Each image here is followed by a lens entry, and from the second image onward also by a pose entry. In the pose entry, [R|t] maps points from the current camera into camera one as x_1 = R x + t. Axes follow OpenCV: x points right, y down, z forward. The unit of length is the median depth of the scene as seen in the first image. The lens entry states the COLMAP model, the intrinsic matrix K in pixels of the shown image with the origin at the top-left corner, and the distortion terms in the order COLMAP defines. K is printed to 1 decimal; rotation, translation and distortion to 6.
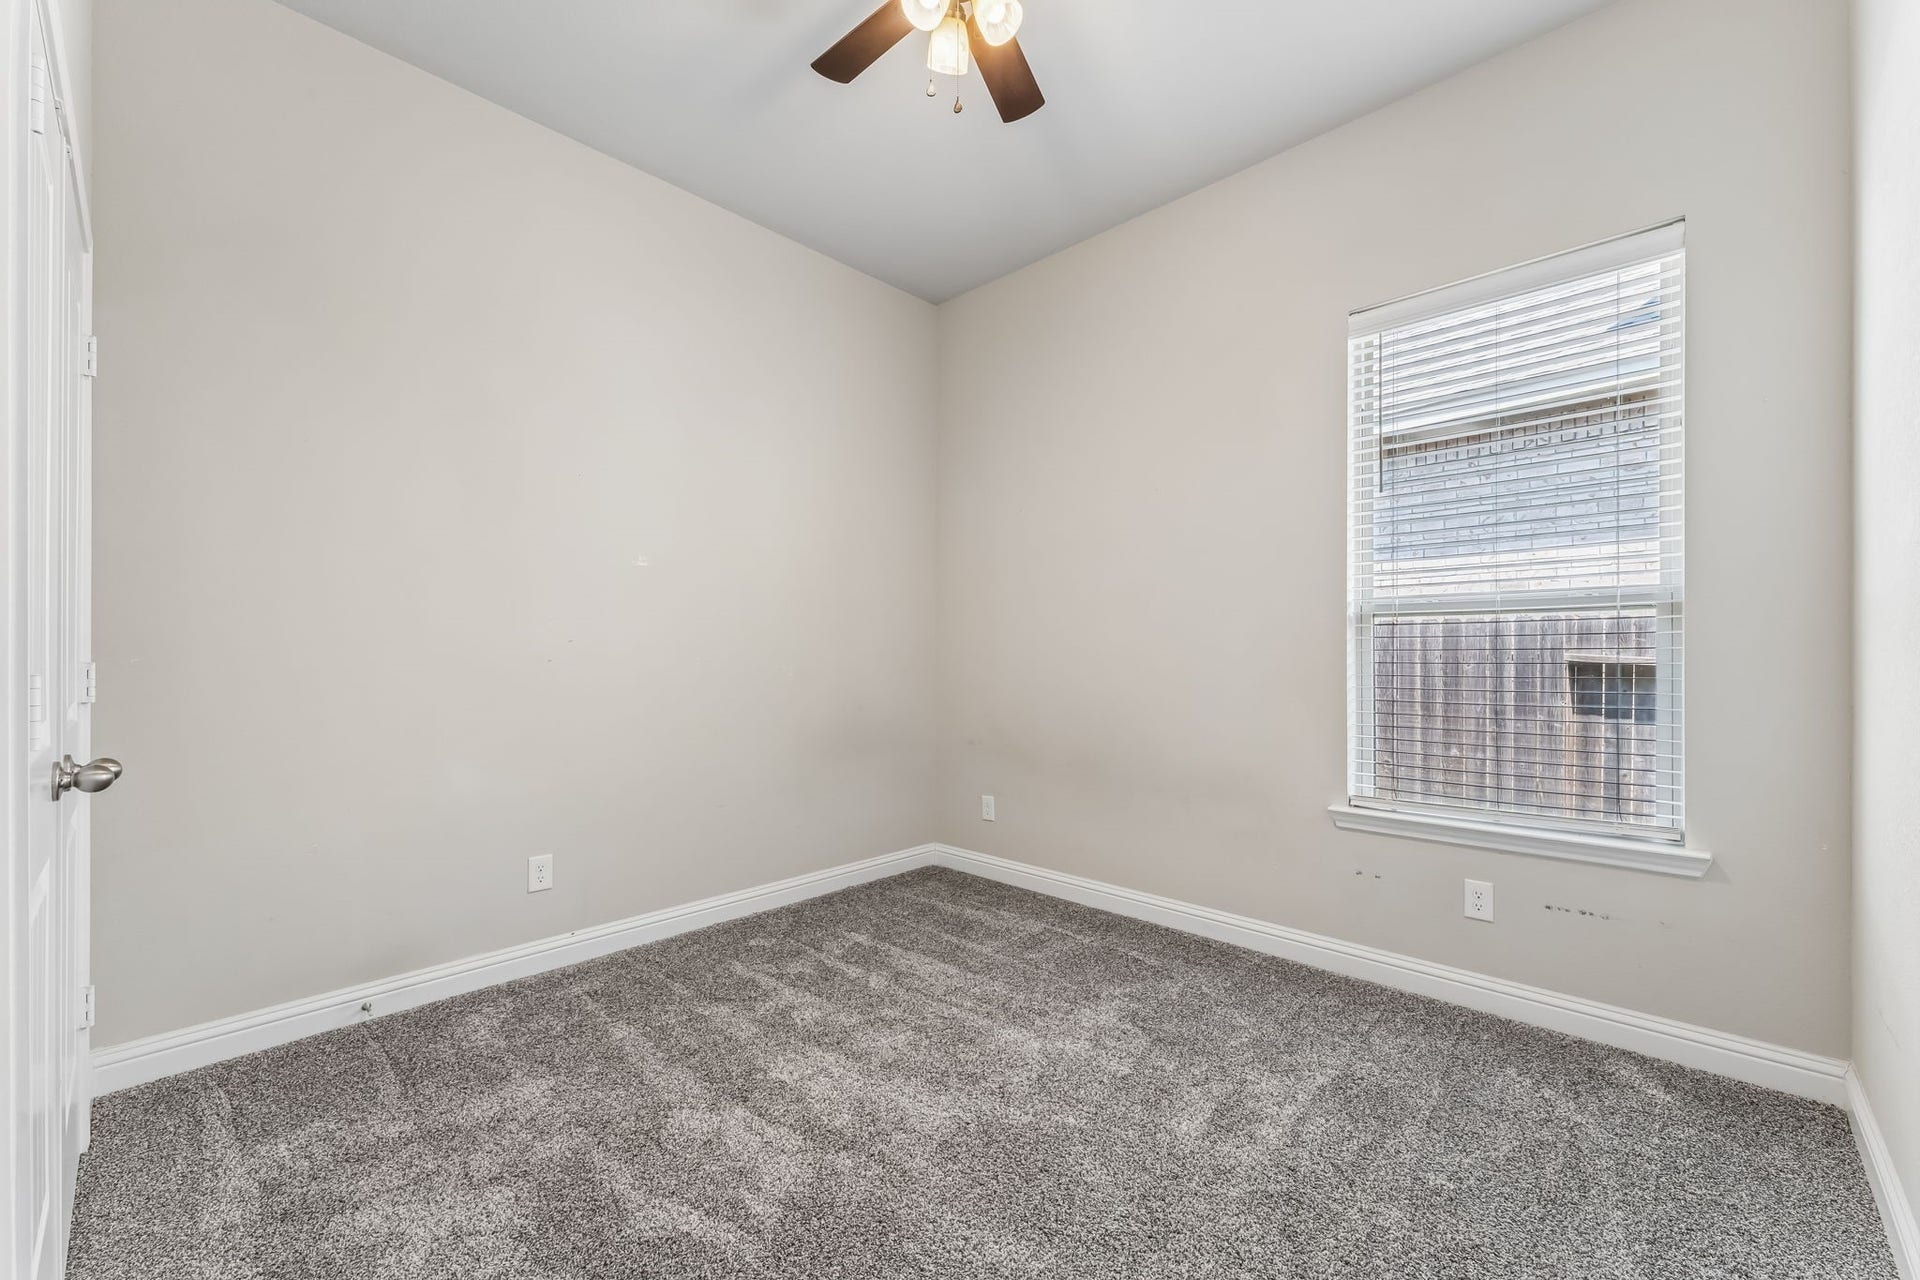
lens RADIAL K [[770.5, 0, 980.7], [0, 770.5, 657.4], [0, 0, 1]] dist [-0.009001, 0.000425]
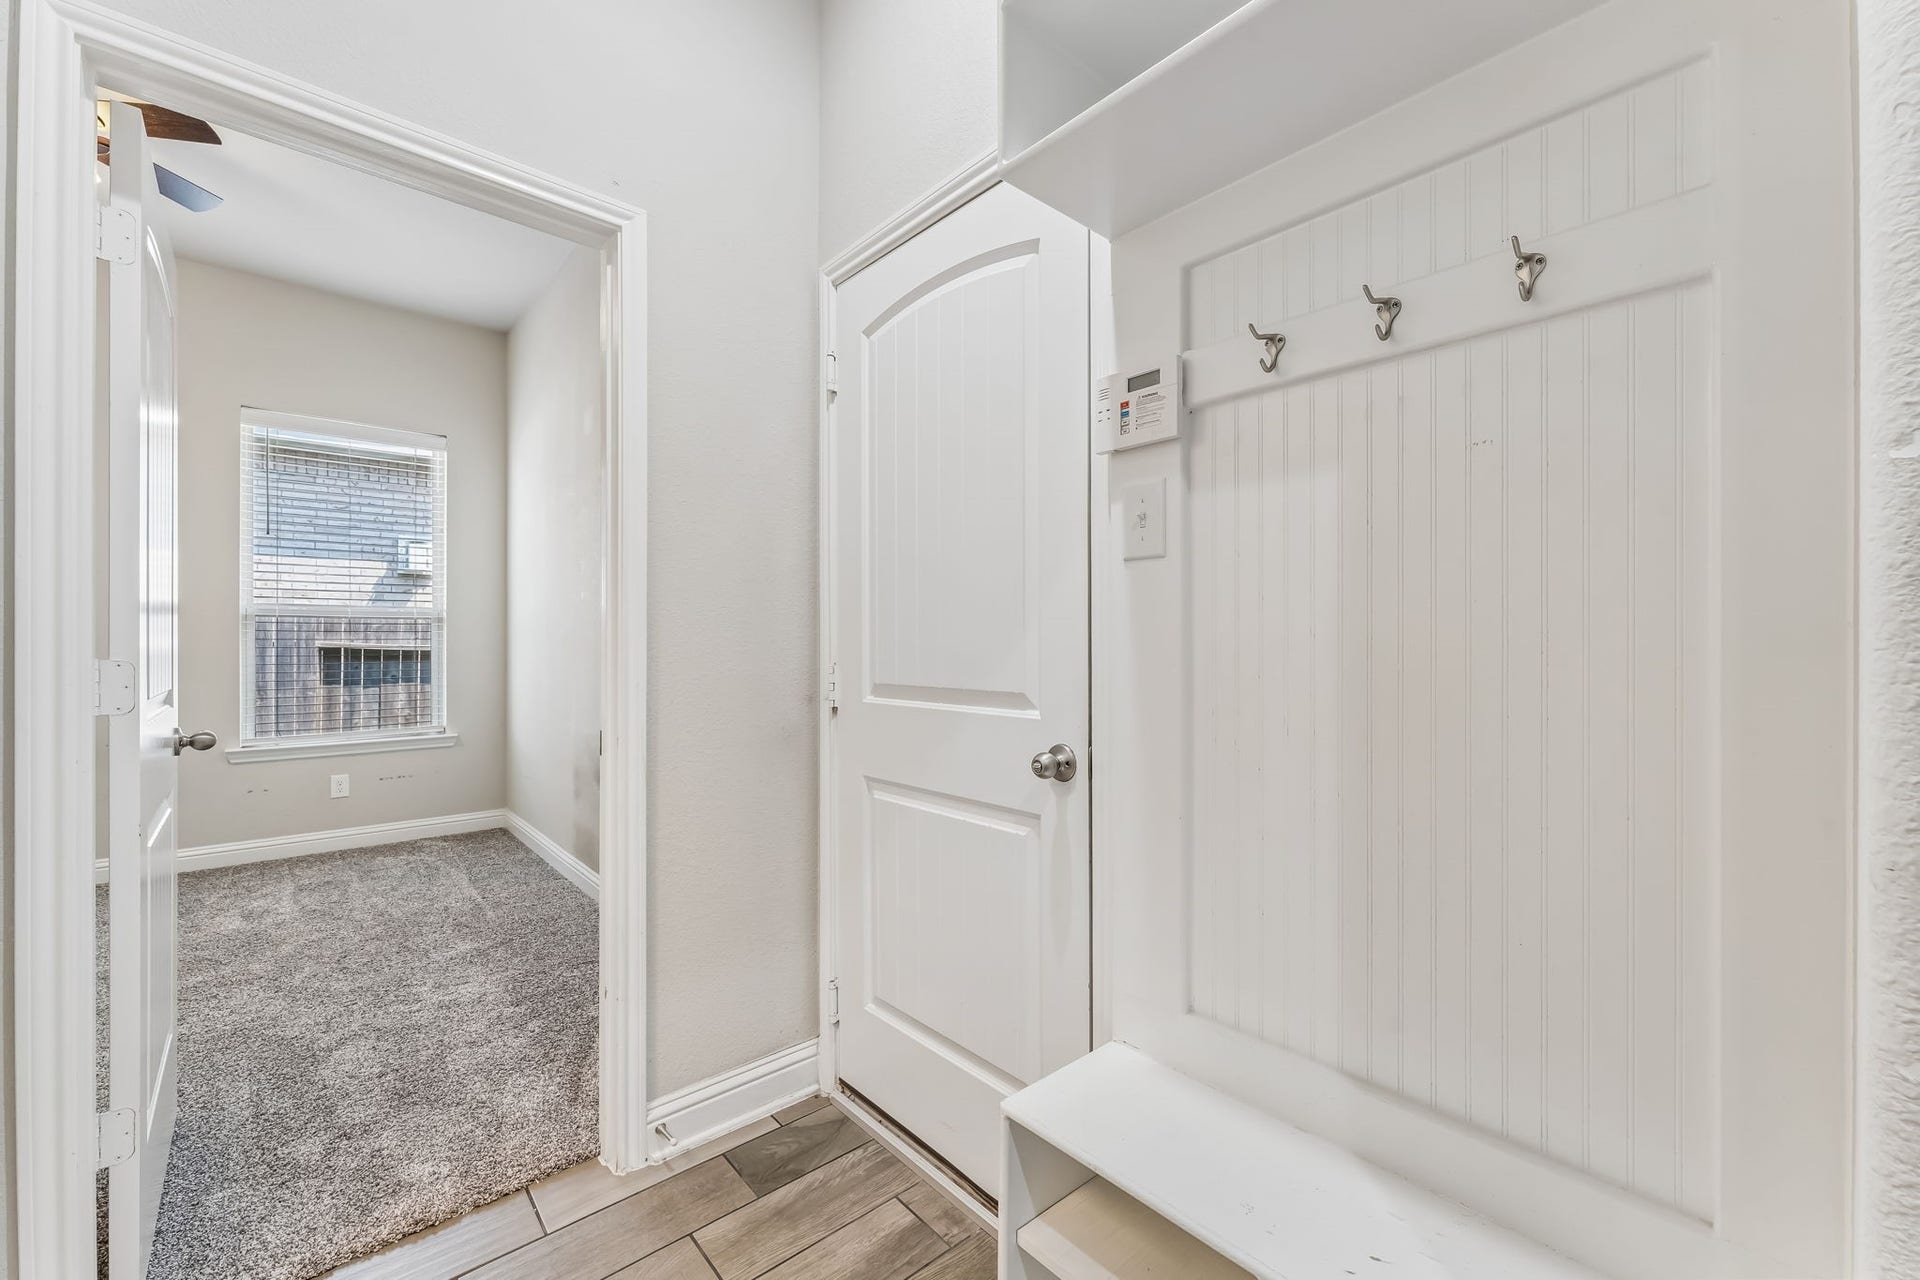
lens RADIAL K [[770.5, 0, 969.9], [0, 770.5, 644.7], [0, 0, 1]] dist [-0.009001, 0.000425]
pose [[0.091528, -0.000681, 0.995802, -0.518038], [0.001407, 0.999999, 0.000554, 0.001553], [-0.995802, 0.001350, 0.091529, -0.311686]]
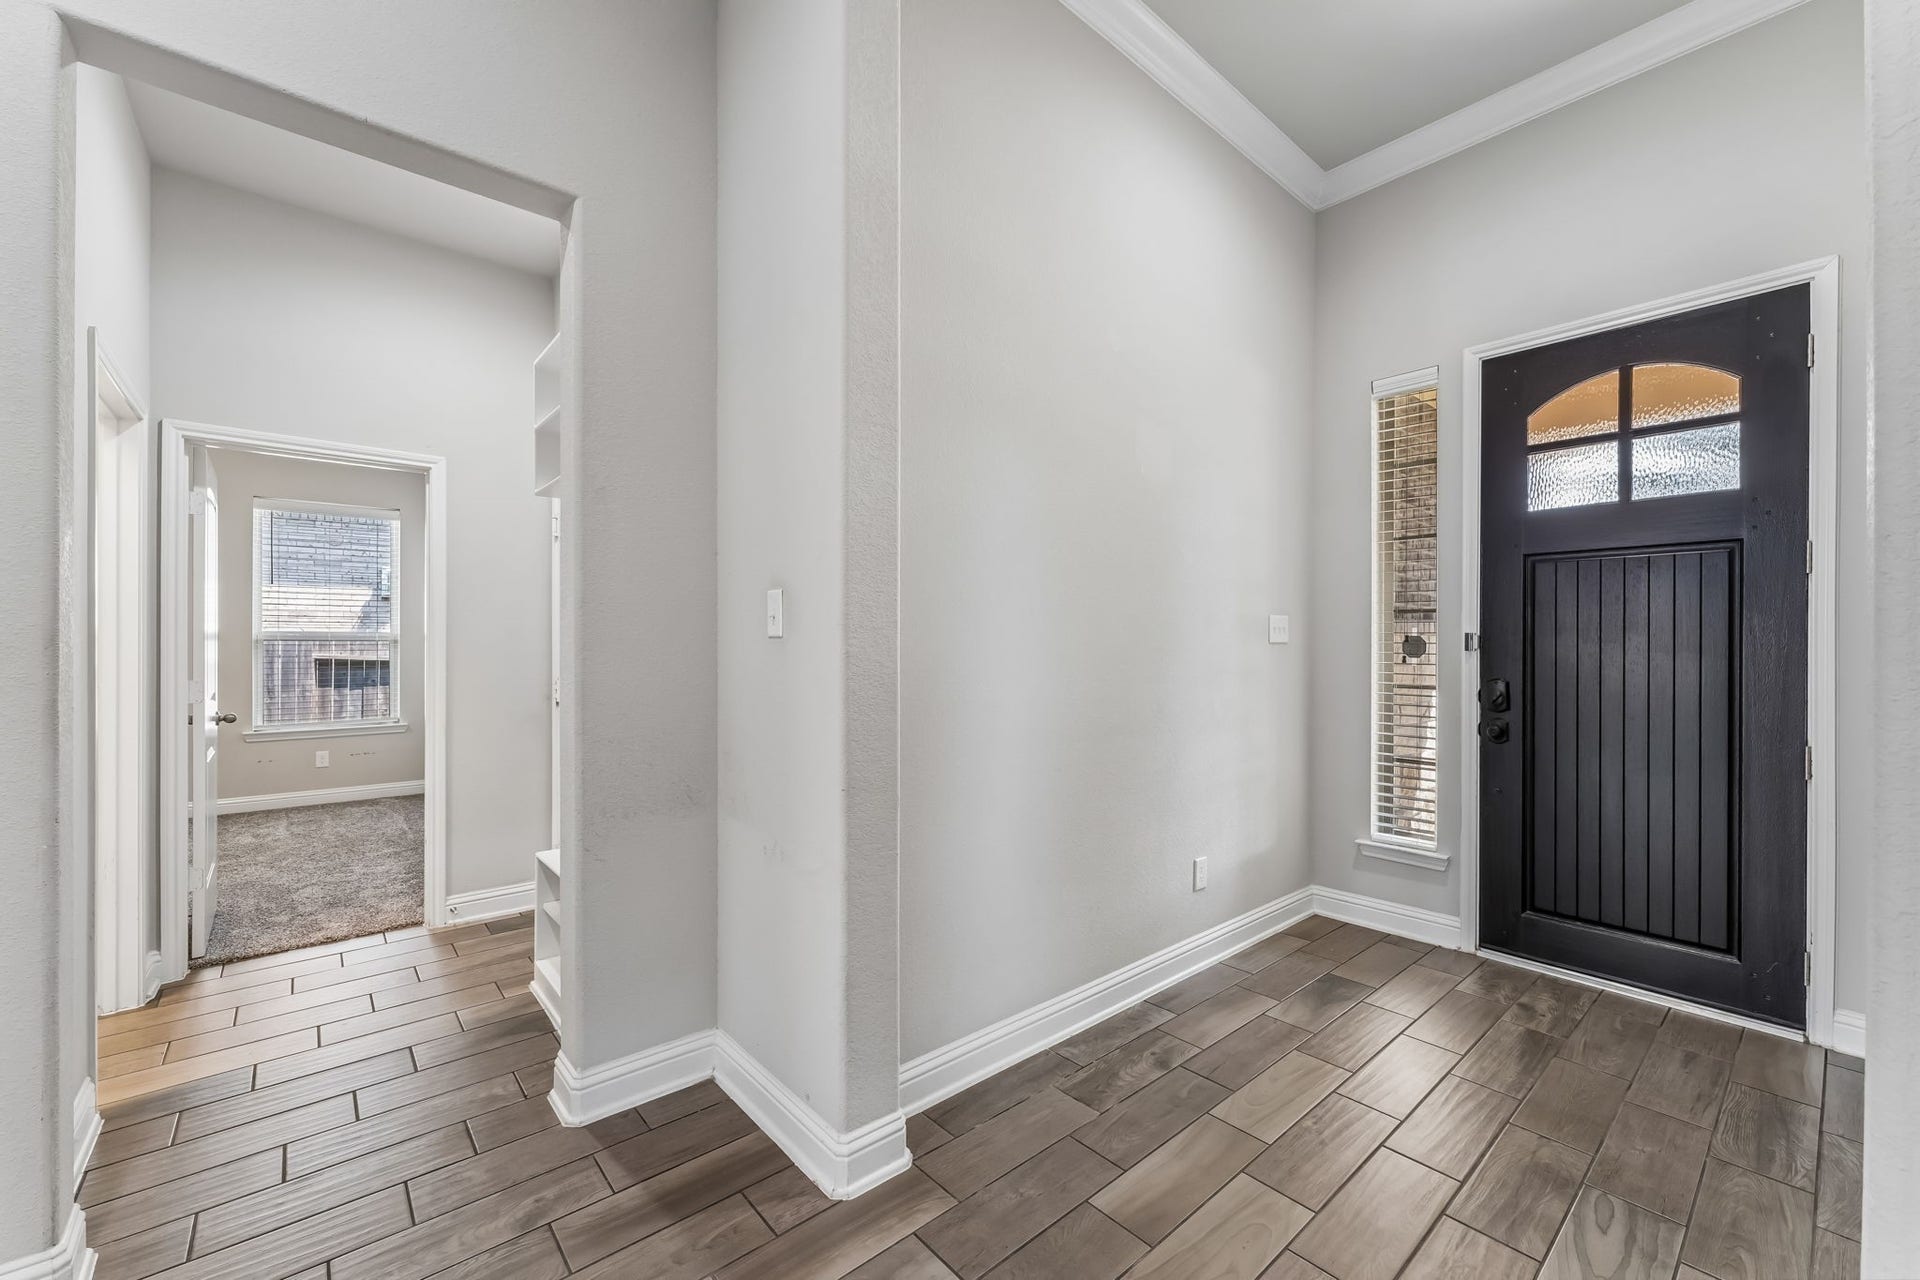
lens RADIAL K [[770.5, 0, 970.8], [0, 770.5, 644.8], [0, 0, 1]] dist [-0.009001, 0.000425]
pose [[0.104281, 0.000188, 0.994548, -0.875198], [0.001595, 0.999999, -0.000356, -0.023828], [-0.994547, 0.001623, 0.104281, -0.733667]]
